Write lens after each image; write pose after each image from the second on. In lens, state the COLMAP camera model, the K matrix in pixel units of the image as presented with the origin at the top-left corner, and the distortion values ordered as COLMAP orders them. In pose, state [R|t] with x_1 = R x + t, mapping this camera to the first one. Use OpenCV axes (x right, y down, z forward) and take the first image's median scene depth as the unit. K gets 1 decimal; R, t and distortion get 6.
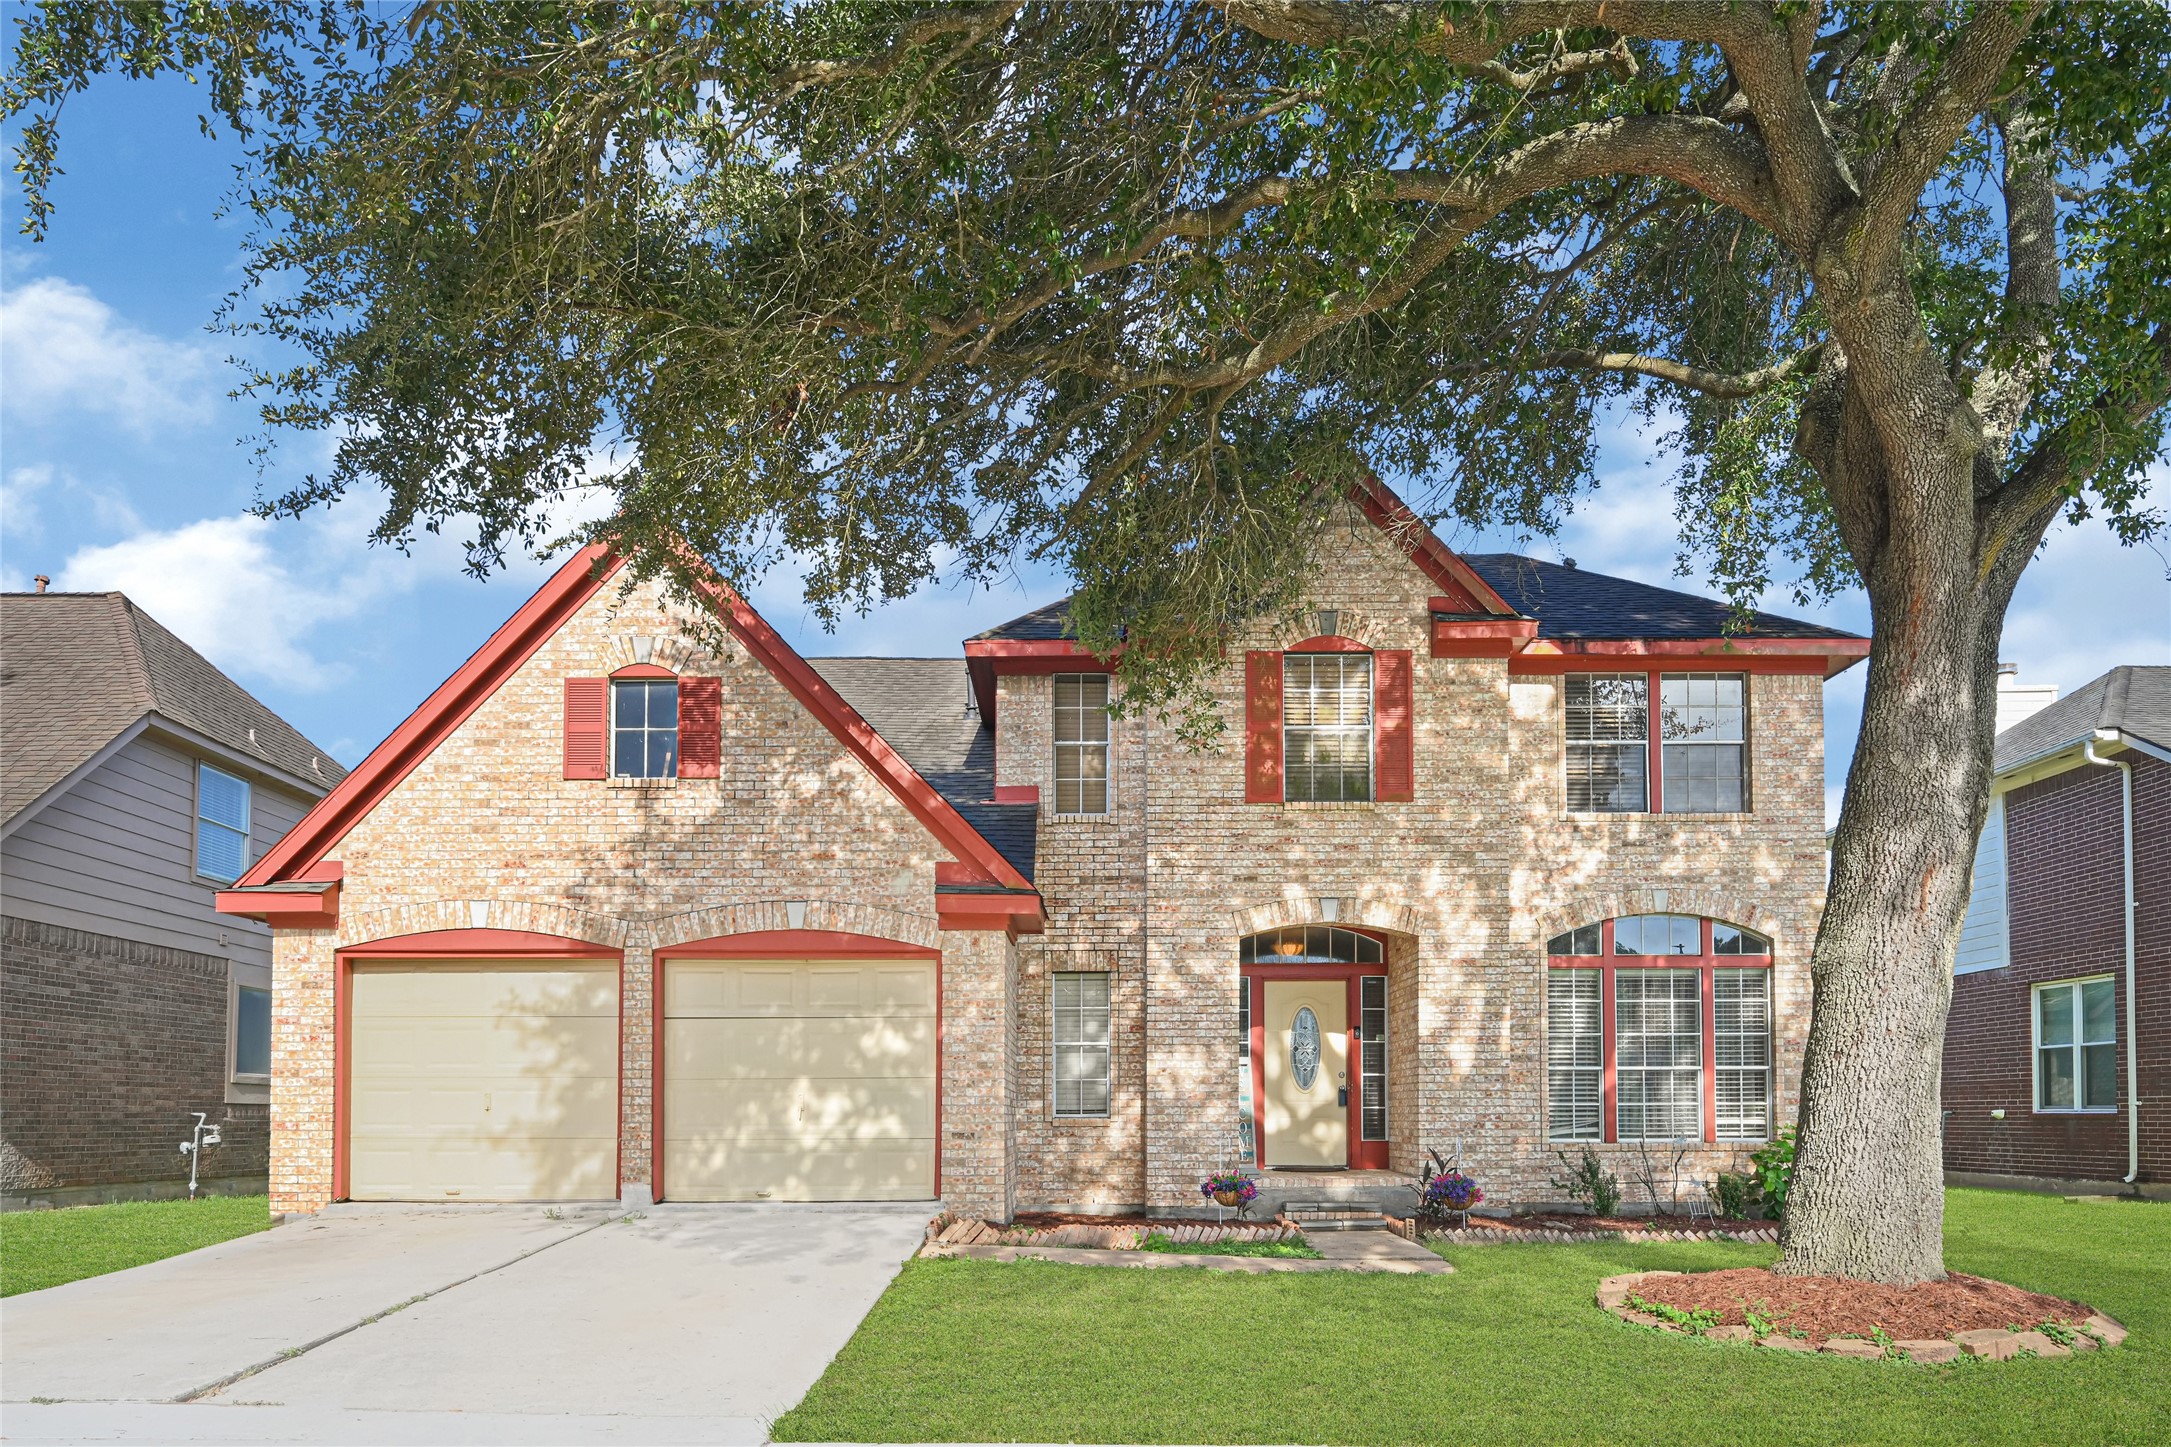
lens RADIAL K [[1463.3, 0, 1084.5], [0, 1463.3, 882.0], [0, 0, 1]] dist [-0.005591, 0.000255]
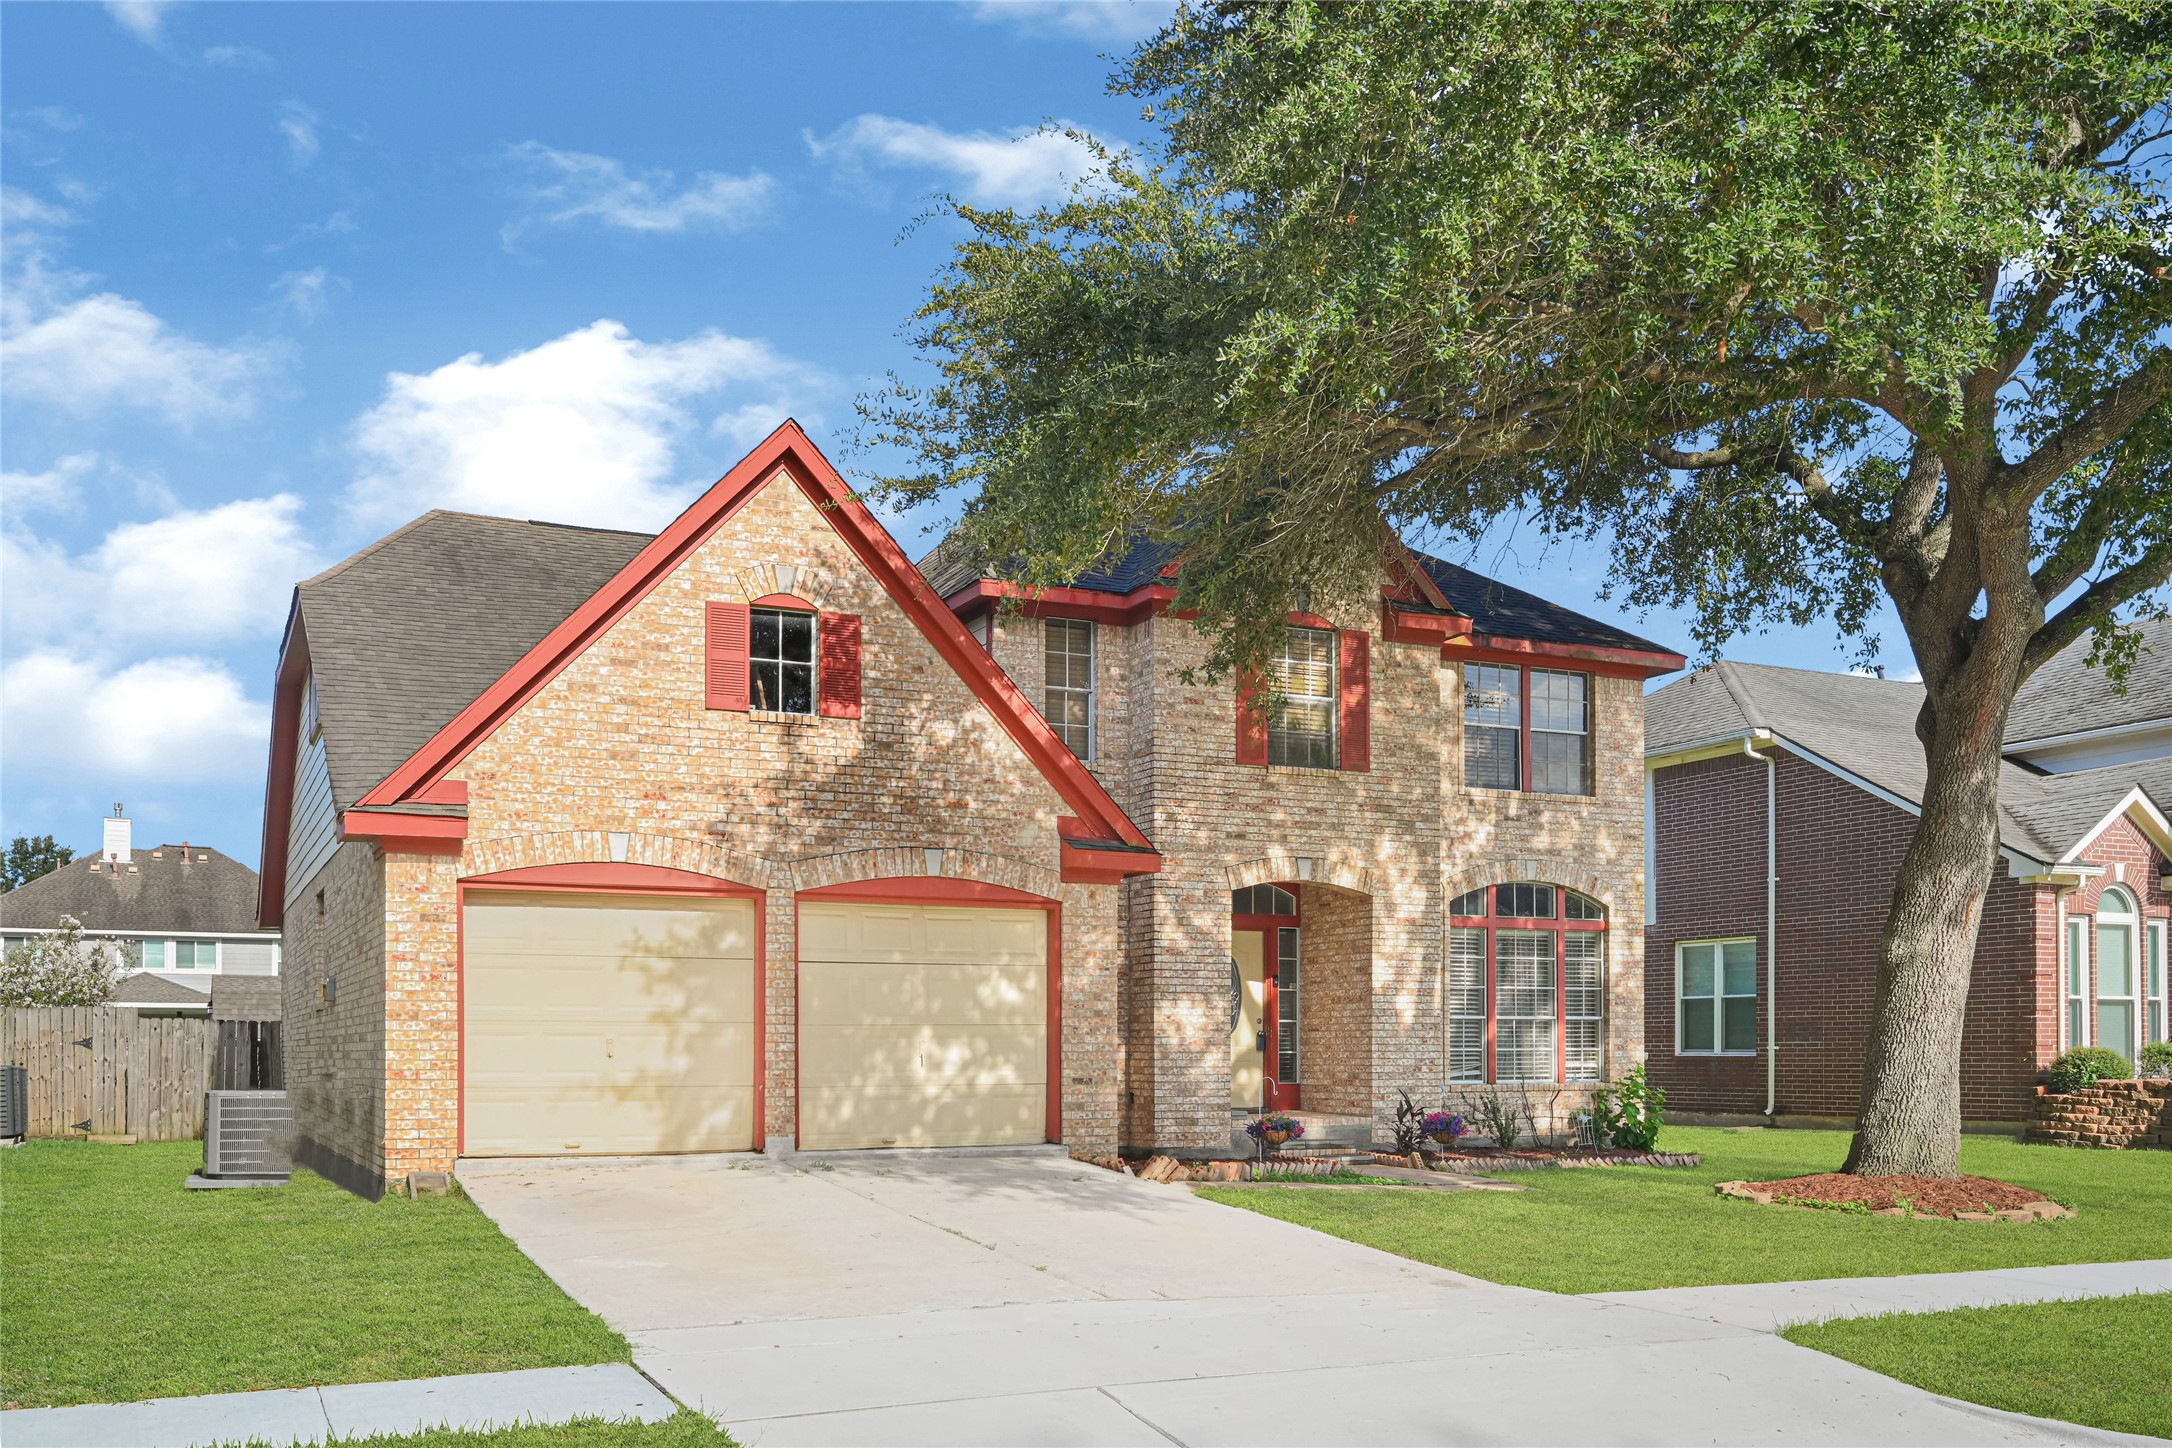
lens RADIAL K [[1872.6, 0, 1086.0], [0, 1872.6, 724.0], [0, 0, 1]] dist [-0.009177, -0.004866]
pose [[0.905438, 0.073670, 0.418037, -0.633176], [-0.067375, 0.997282, -0.029821, -0.040070], [-0.419098, -0.001164, 0.907940, -0.208622]]
